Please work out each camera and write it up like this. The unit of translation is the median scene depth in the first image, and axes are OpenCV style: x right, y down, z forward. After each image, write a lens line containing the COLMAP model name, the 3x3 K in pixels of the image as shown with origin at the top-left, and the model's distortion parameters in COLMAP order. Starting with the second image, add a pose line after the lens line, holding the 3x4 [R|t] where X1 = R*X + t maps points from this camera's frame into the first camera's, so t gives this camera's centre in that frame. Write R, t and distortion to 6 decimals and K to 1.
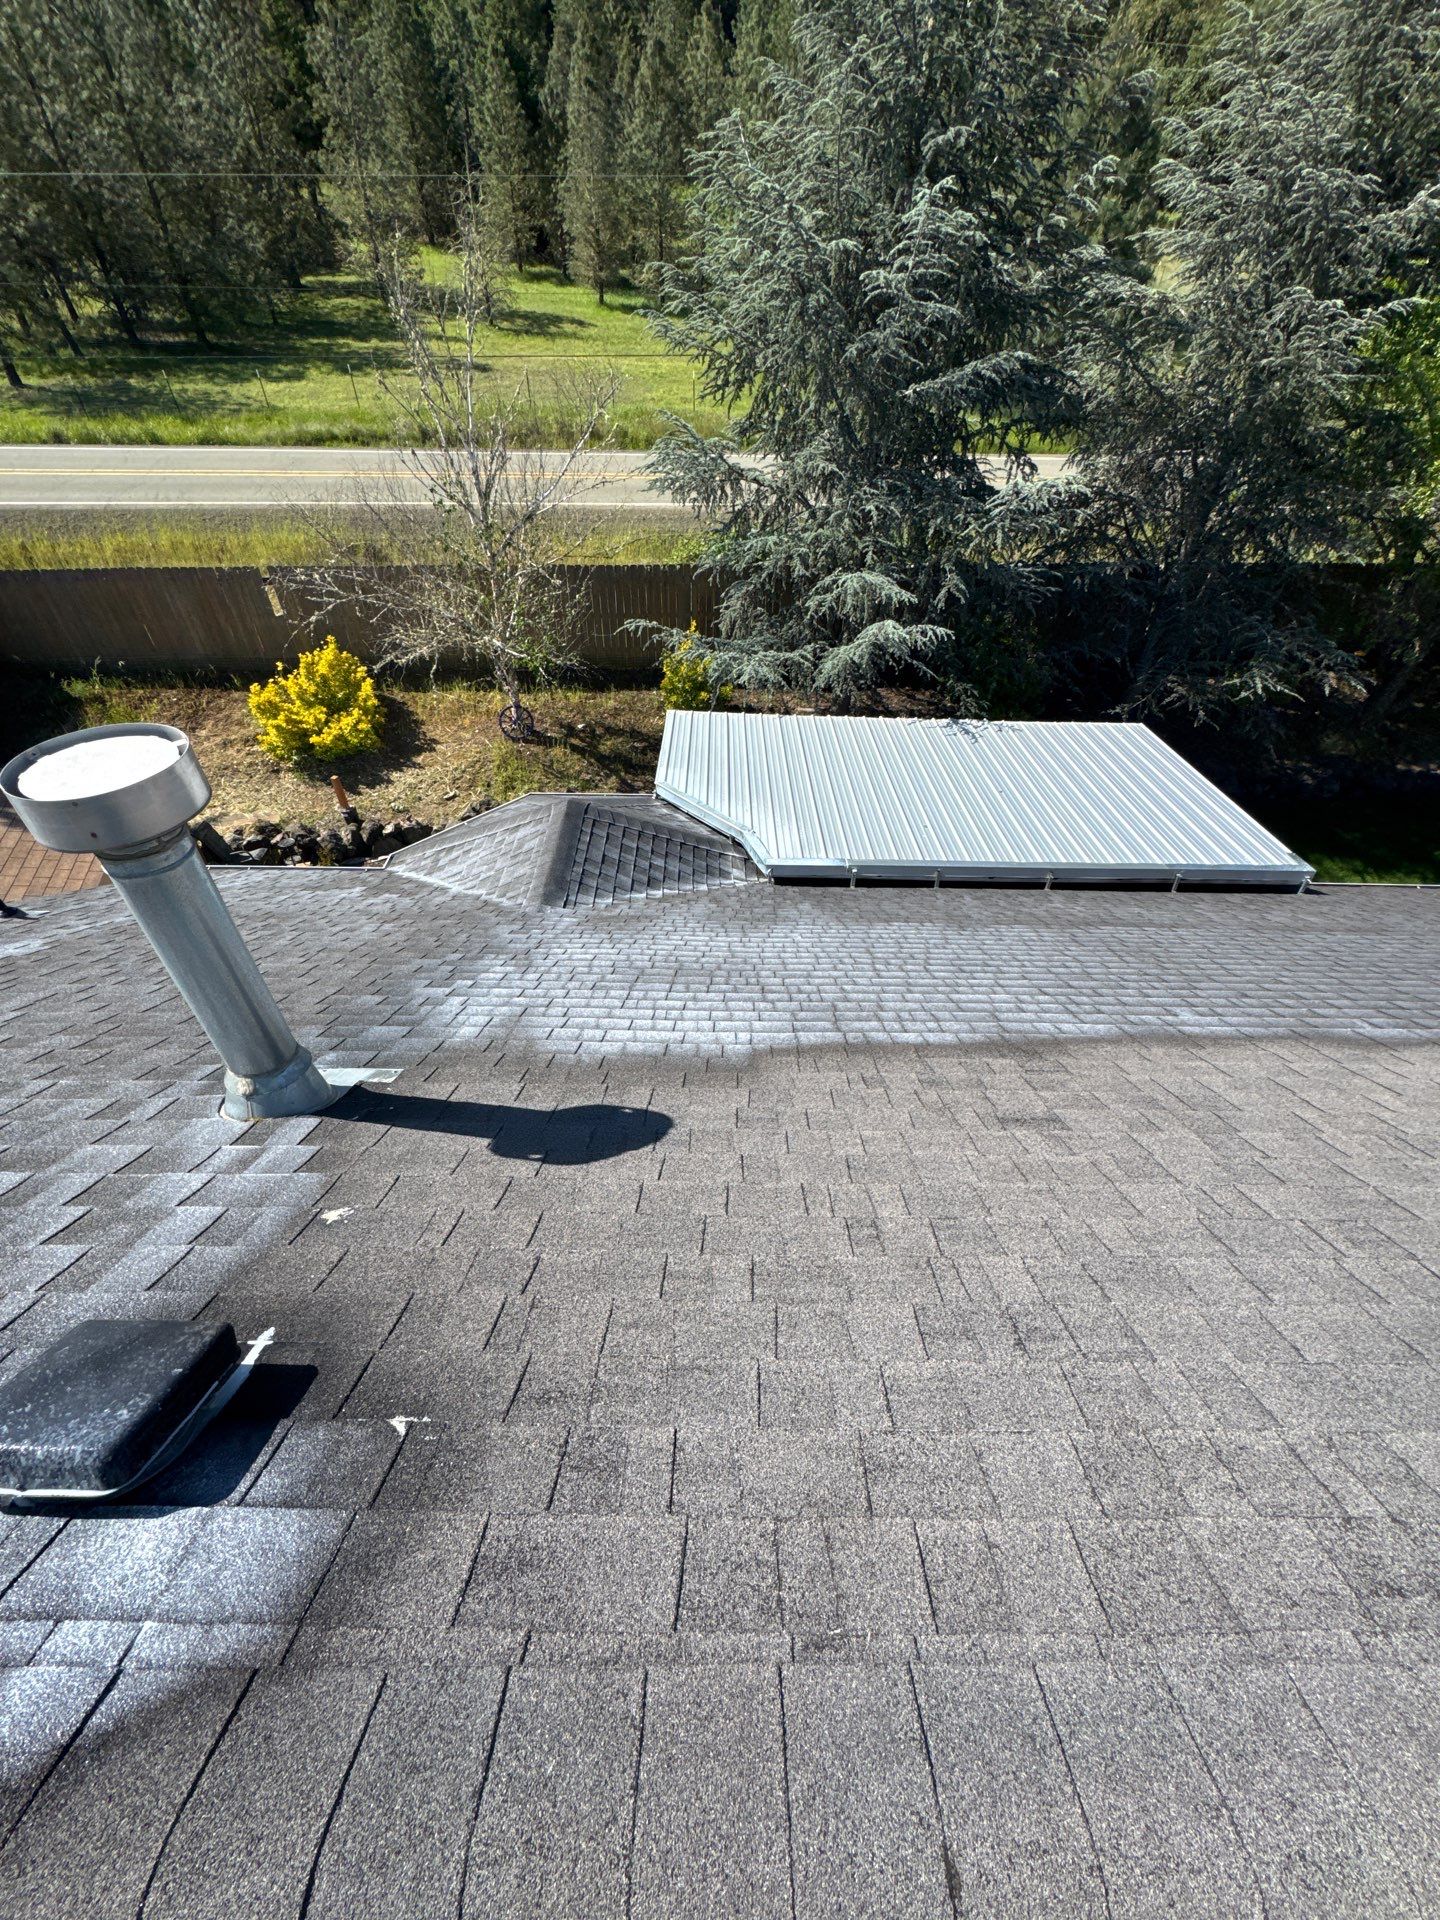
lens RADIAL K [[763.0, 0, 716.1], [0, 763.0, 963.2], [0, 0, 1]] dist [-0.007212, 0.000516]
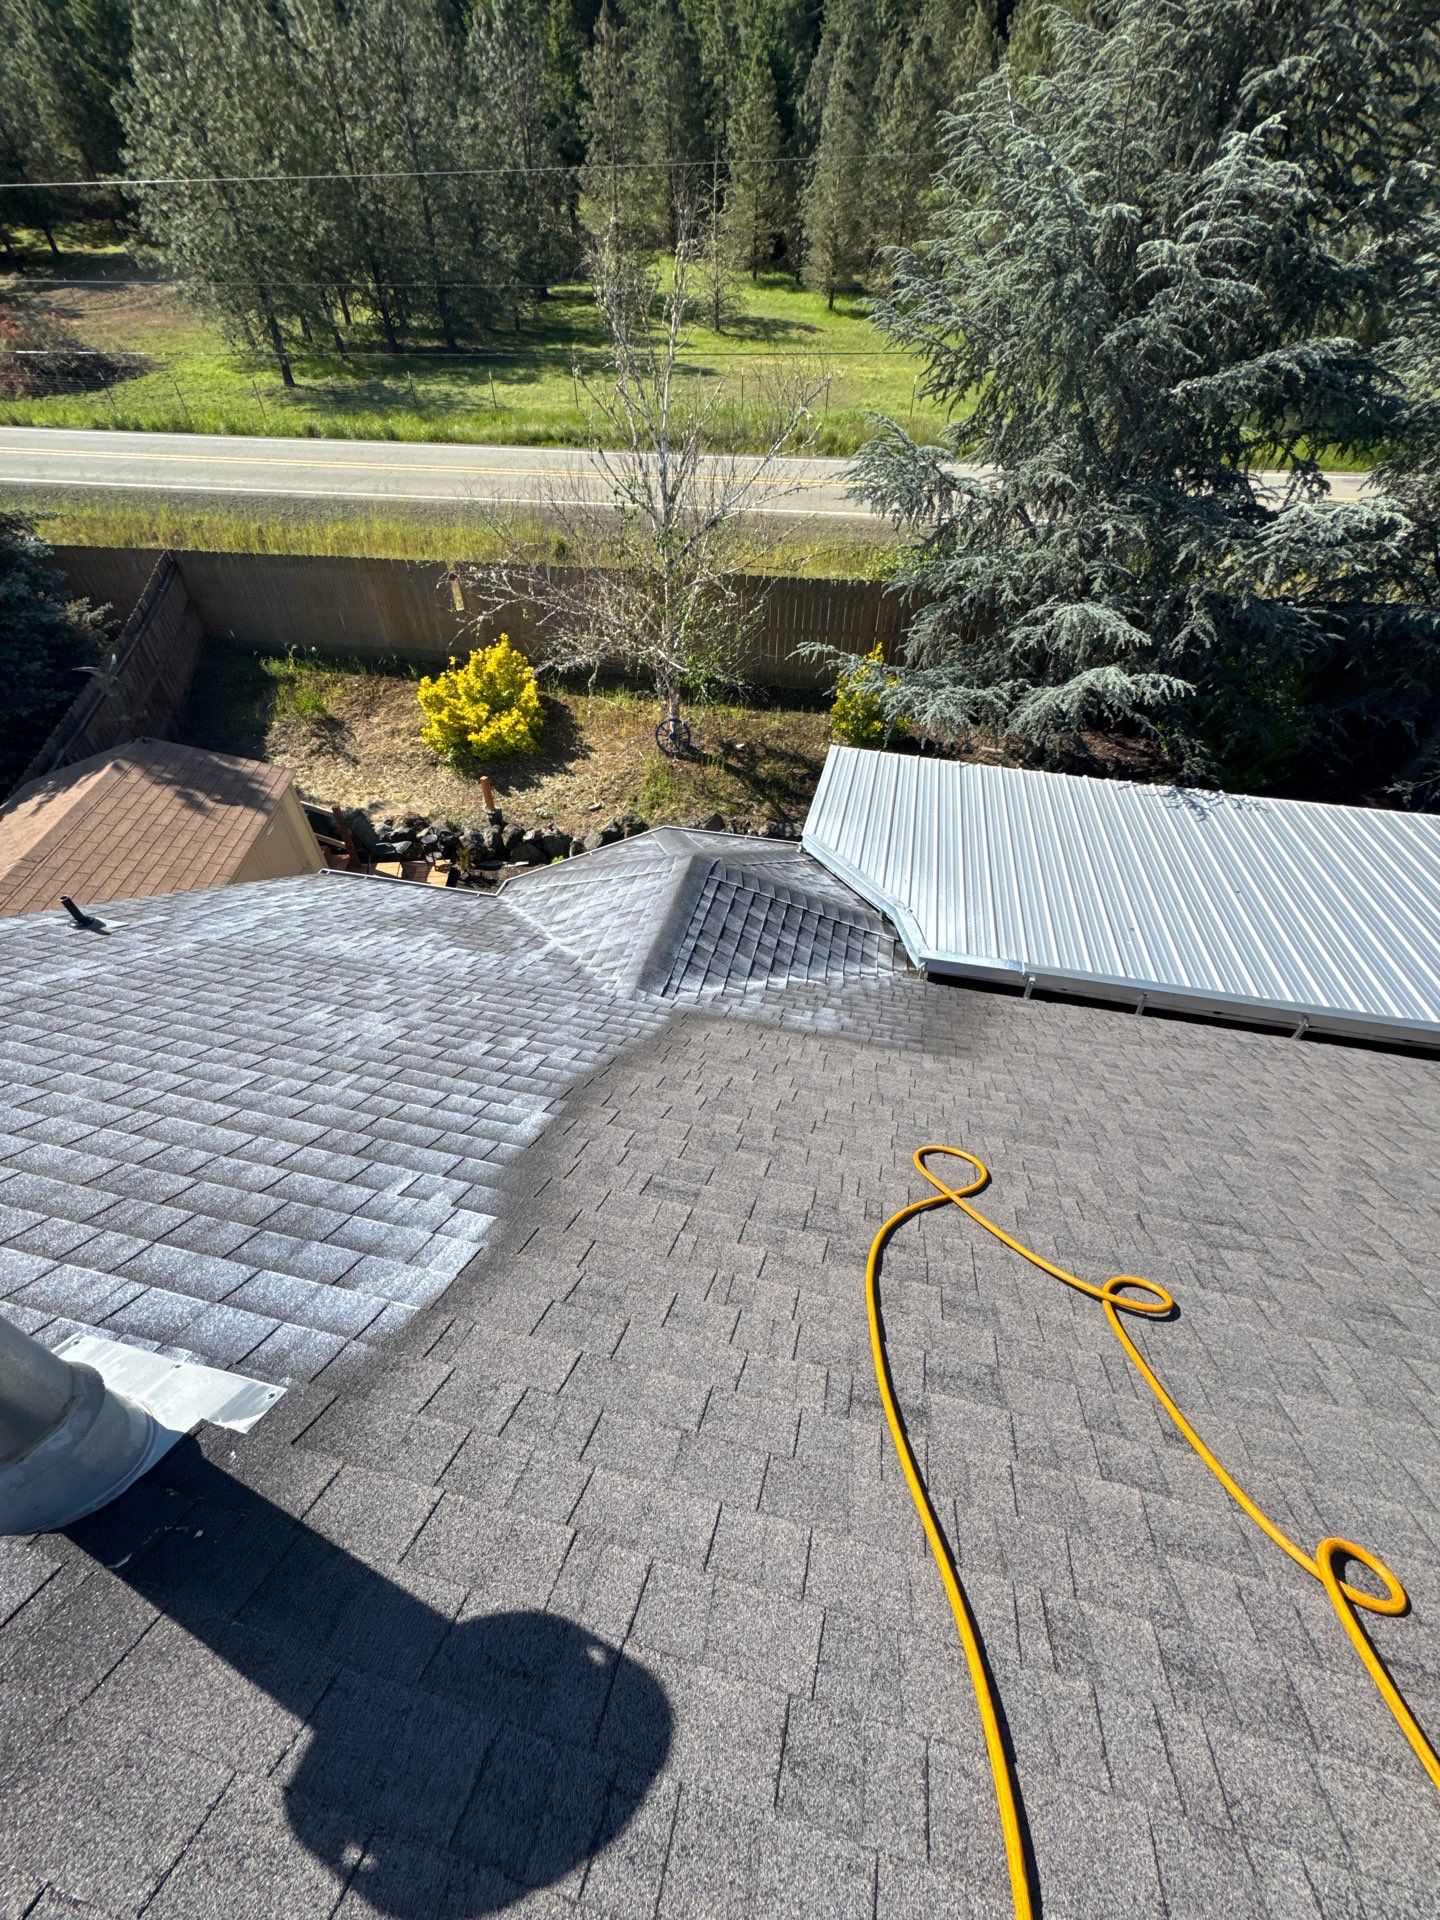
lens RADIAL K [[766.3, 0, 720.4], [0, 766.3, 955.3], [0, 0, 1]] dist [-0.002095, 0.000376]
pose [[0.974665, 0.136637, -0.177083, 0.001243], [-0.139744, 0.990174, -0.005133, -0.052895], [0.174642, 0.029749, 0.984183, 0.084638]]
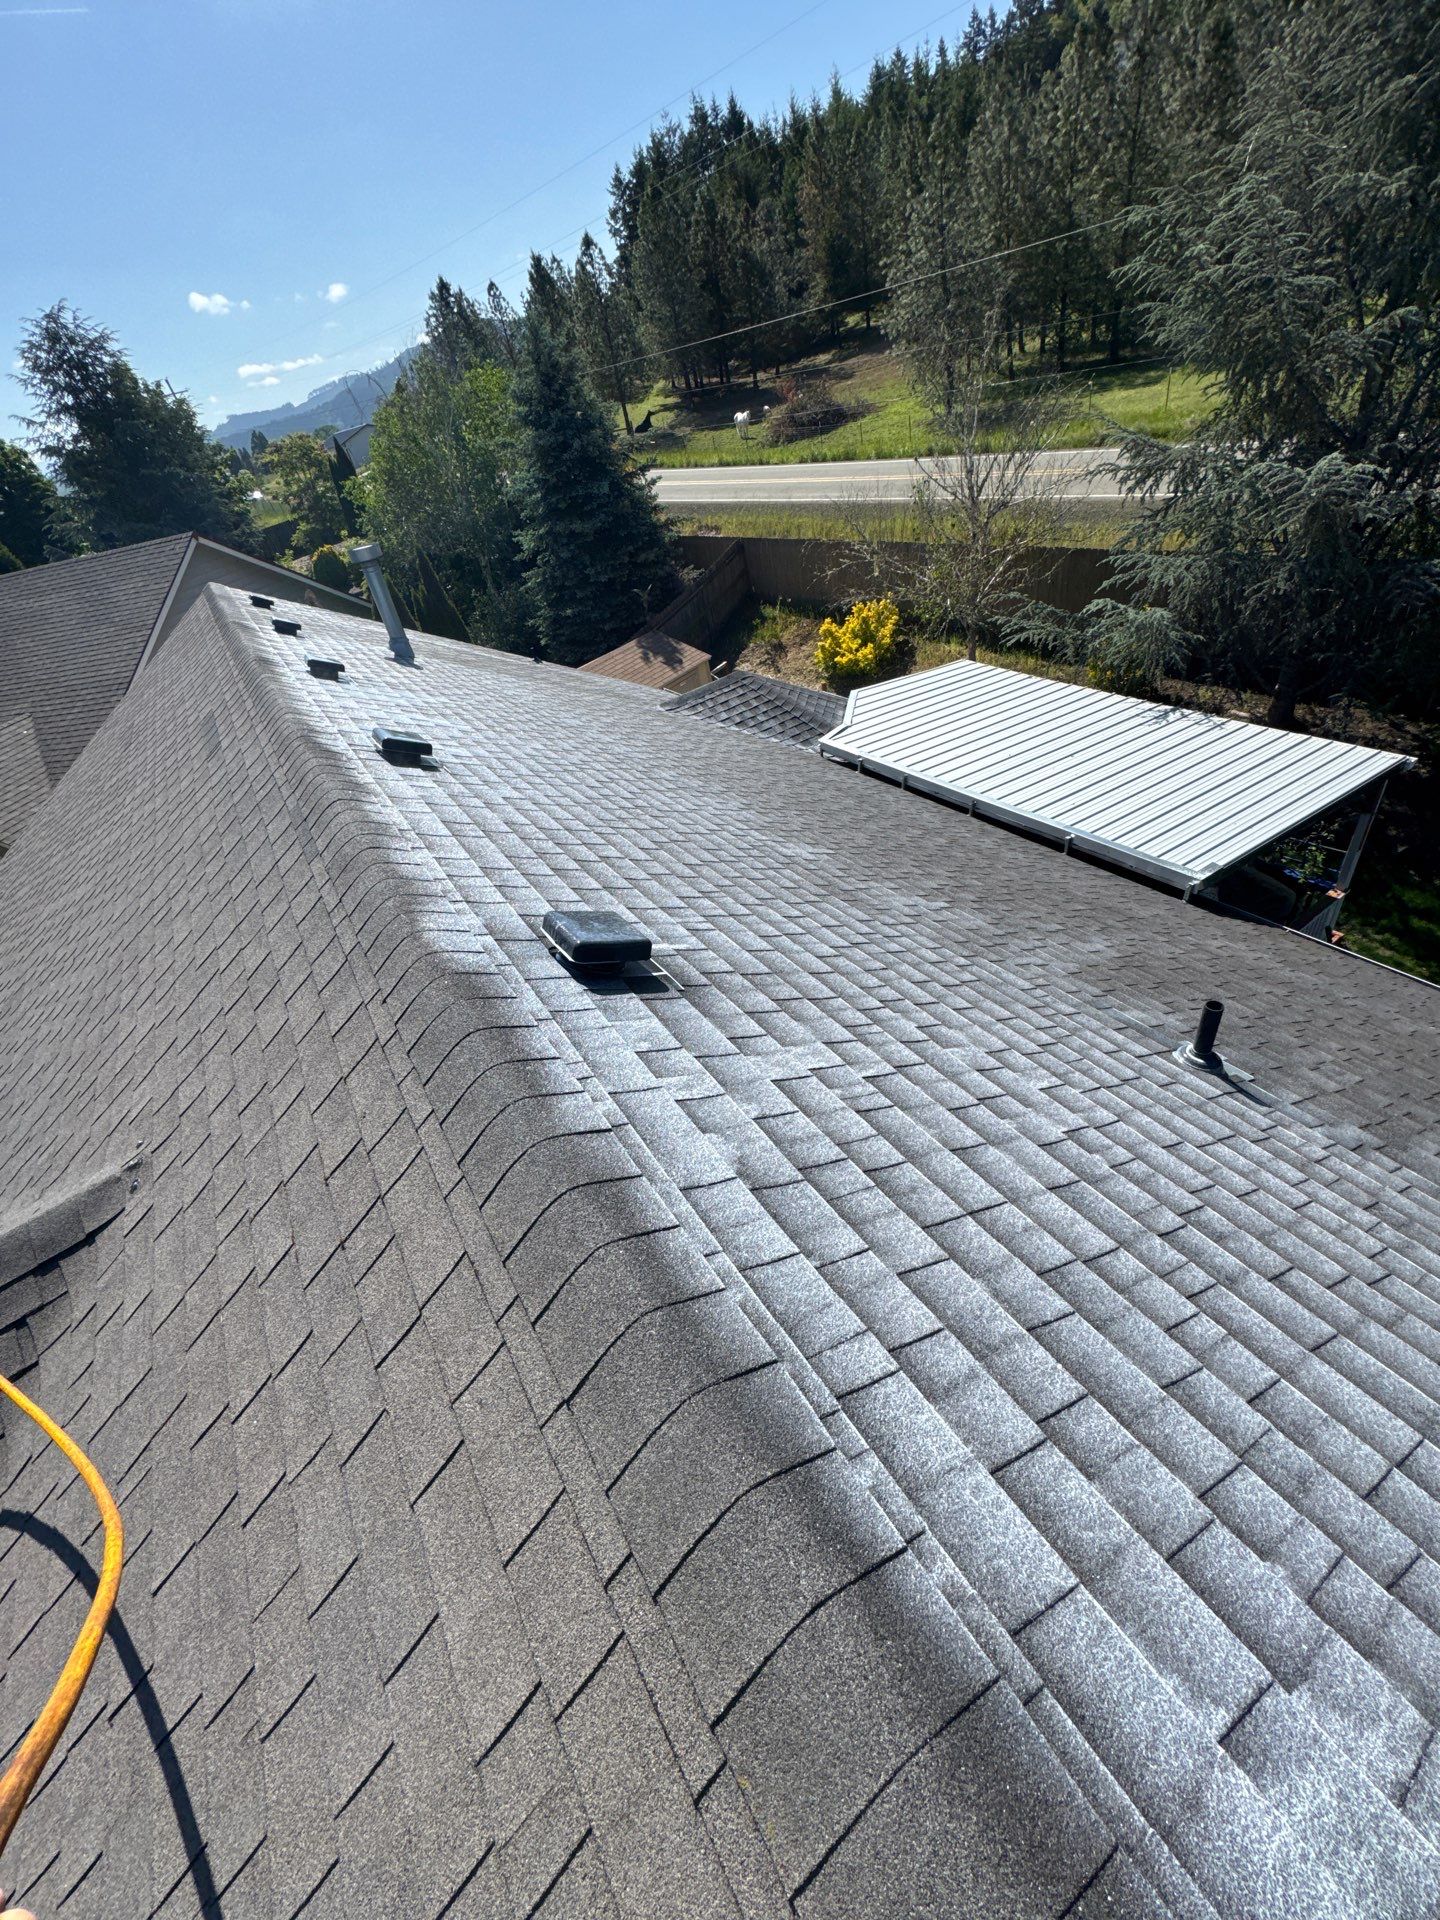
lens RADIAL K [[748.9, 0, 715.1], [0, 748.9, 950.8], [0, 0, 1]] dist [-0.001960, 0.000220]
pose [[0.534750, 0.425171, -0.730255, 0.637747], [-0.426755, 0.881774, 0.200885, 0.012010], [0.729330, 0.204217, 0.652972, 0.002432]]
